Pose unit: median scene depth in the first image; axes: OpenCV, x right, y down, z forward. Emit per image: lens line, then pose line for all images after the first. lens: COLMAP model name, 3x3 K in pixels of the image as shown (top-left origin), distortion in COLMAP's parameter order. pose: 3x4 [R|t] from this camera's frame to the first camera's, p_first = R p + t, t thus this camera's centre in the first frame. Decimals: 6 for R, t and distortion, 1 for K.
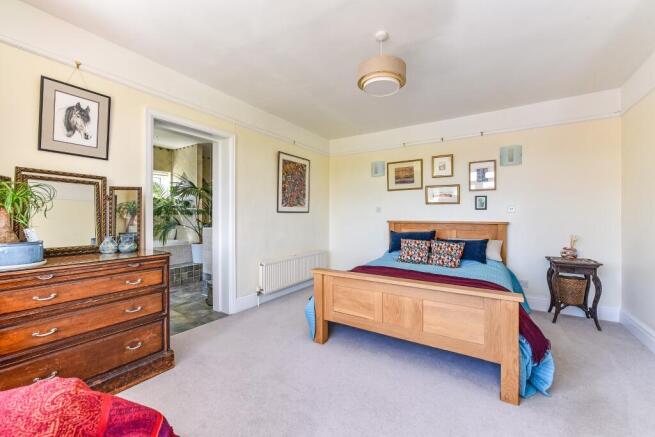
lens RADIAL K [[258.7, 0, 326.8], [0, 258.7, 216.3], [0, 0, 1]] dist [-0.001615, -0.000067]
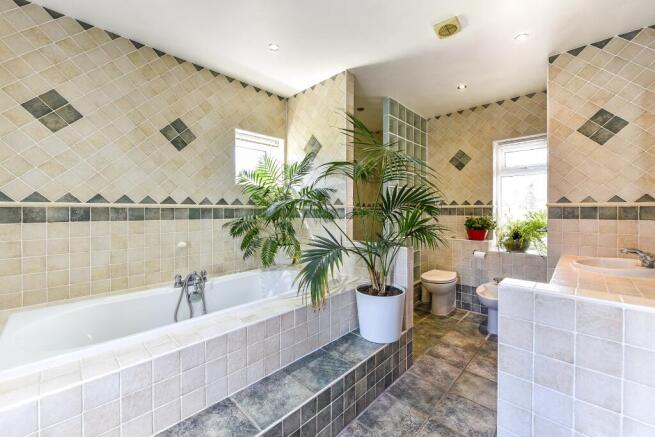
lens RADIAL K [[258.7, 0, 329.8], [0, 258.7, 214.2], [0, 0, 1]] dist [-0.001615, -0.000067]
pose [[0.977702, 0.001080, -0.209994, -0.430421], [0.002635, 0.999845, 0.017412, -0.022765], [0.209980, -0.017577, 0.977548, 0.523870]]
